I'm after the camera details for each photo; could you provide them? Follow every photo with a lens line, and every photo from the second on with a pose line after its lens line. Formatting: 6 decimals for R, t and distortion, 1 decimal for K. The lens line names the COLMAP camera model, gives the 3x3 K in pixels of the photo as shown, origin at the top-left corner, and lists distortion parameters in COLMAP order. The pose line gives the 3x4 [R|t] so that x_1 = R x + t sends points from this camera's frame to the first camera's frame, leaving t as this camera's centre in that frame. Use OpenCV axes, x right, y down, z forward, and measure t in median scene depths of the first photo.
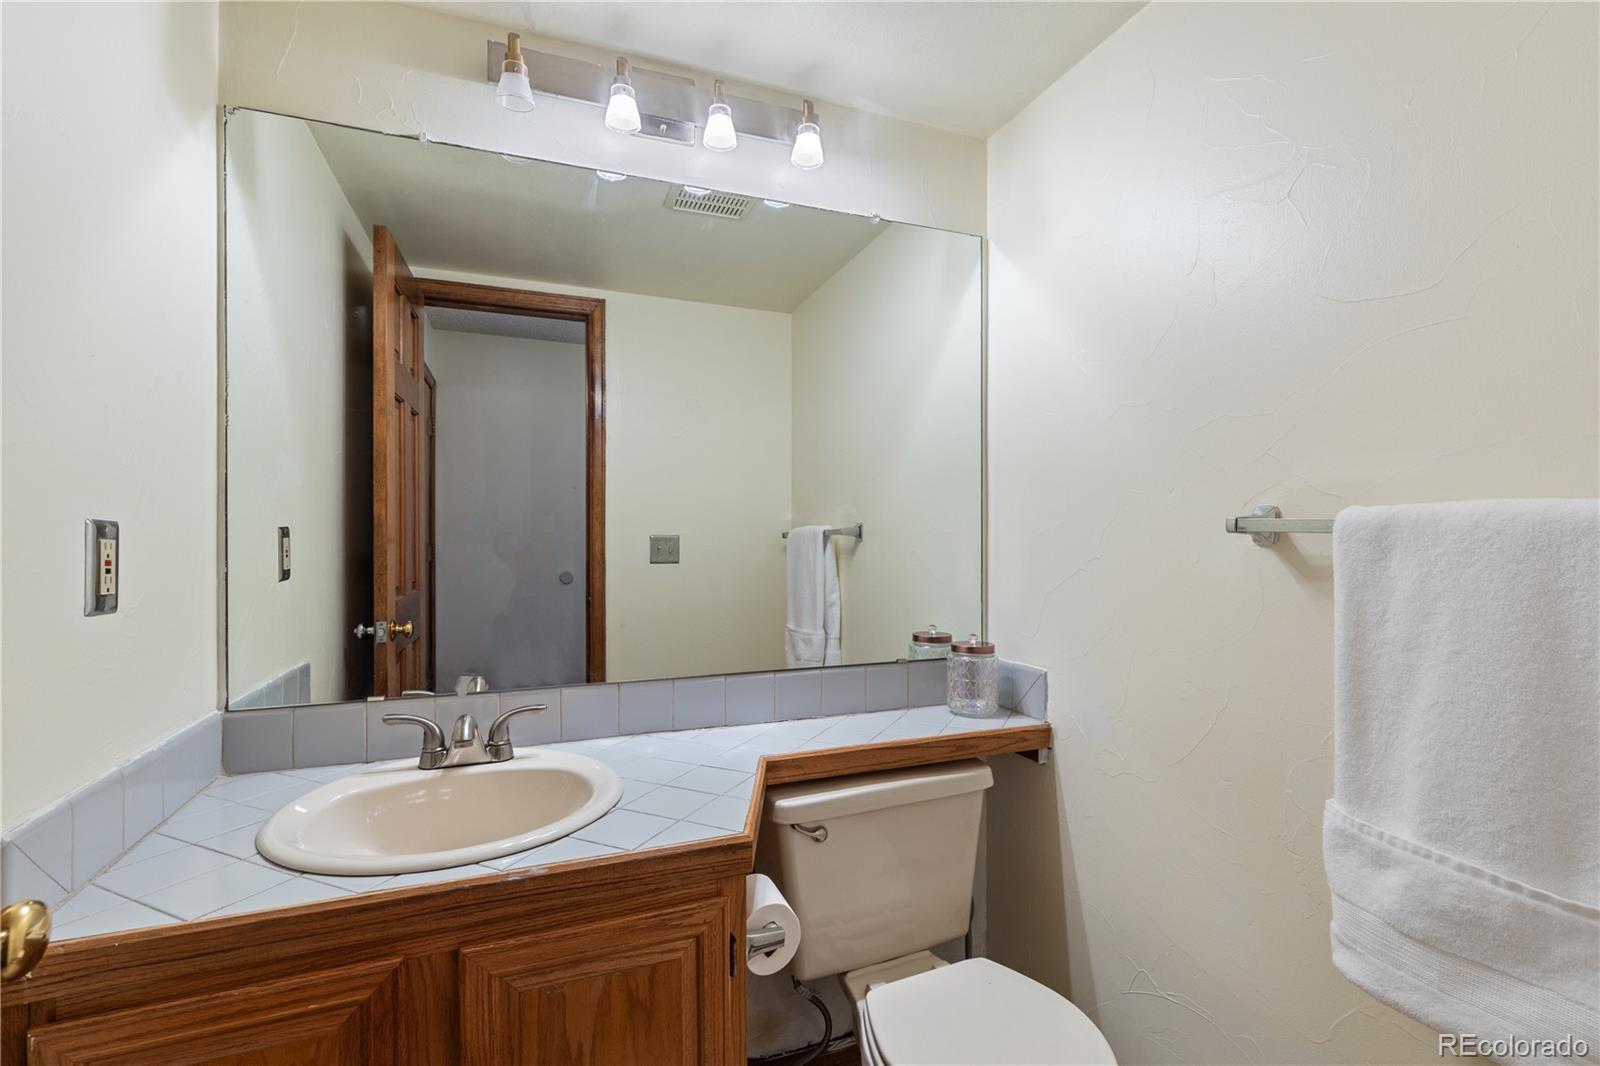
lens RADIAL K [[733.4, 0, 802.8], [0, 733.4, 533.9], [0, 0, 1]] dist [0.001653, -0.000006]
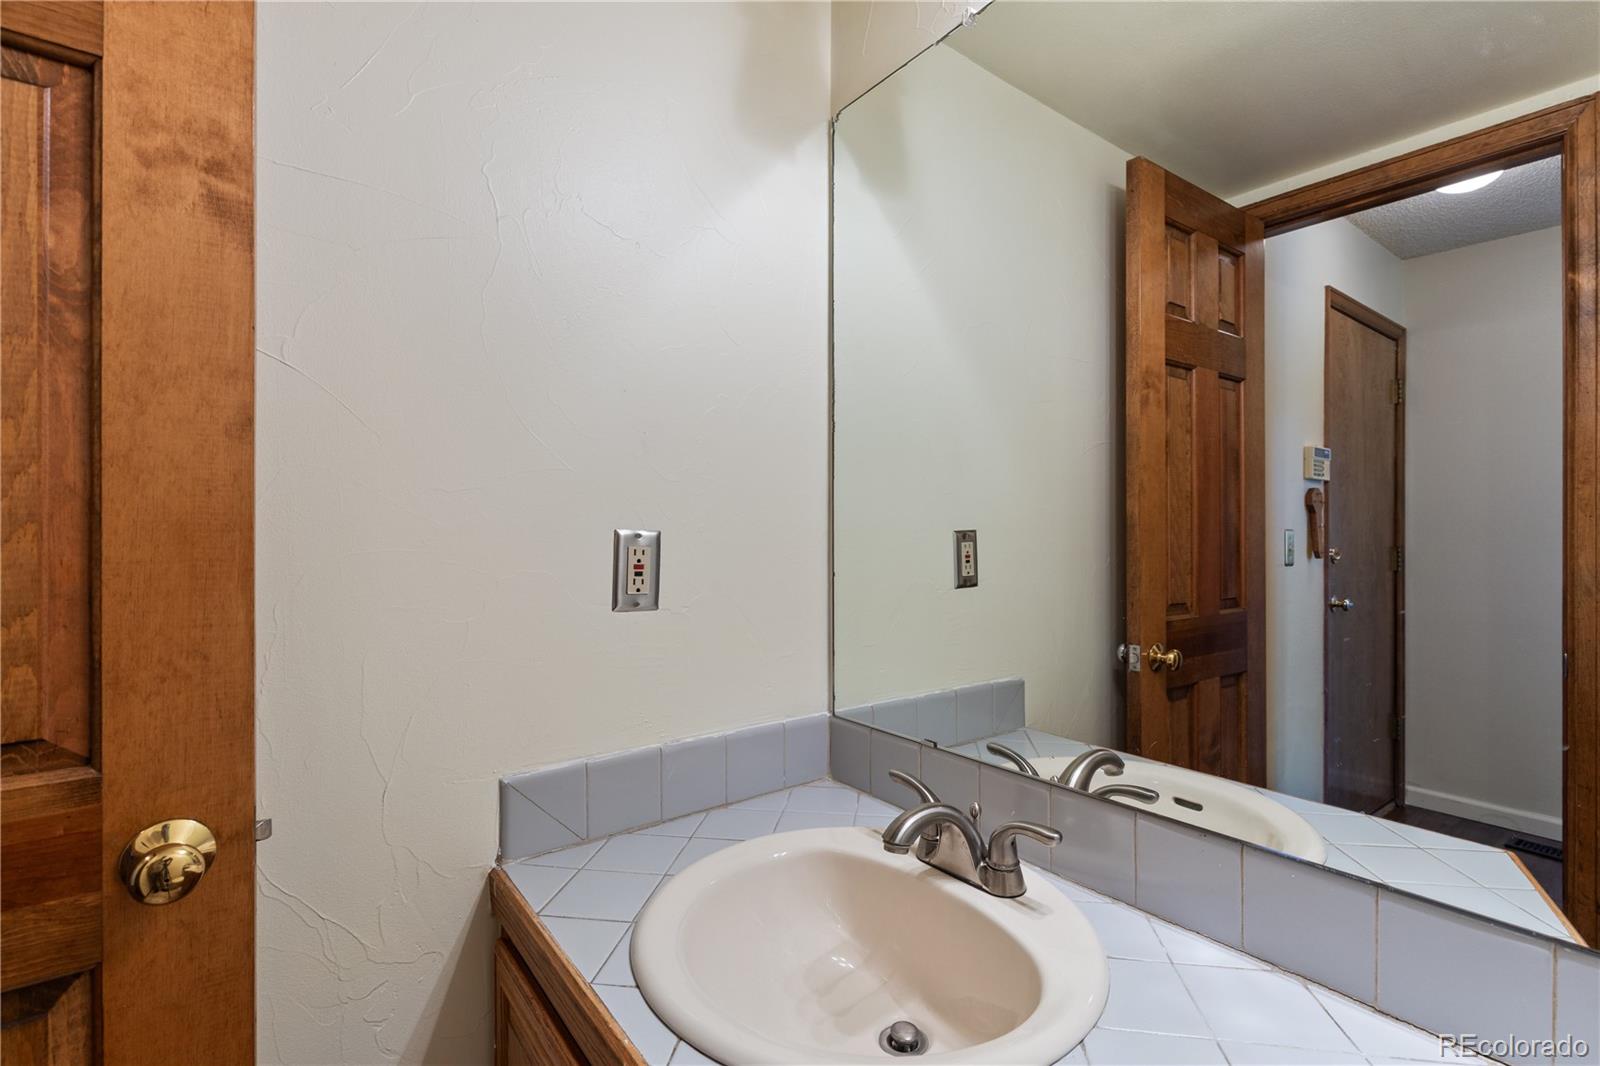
lens RADIAL K [[733.4, 0, 801.4], [0, 733.4, 530.6], [0, 0, 1]] dist [0.001653, -0.000006]
pose [[0.274536, 0.000580, -0.961577, 0.107230], [0.000646, 0.999999, 0.000788, -0.008185], [0.961577, -0.000838, 0.274535, 0.422083]]
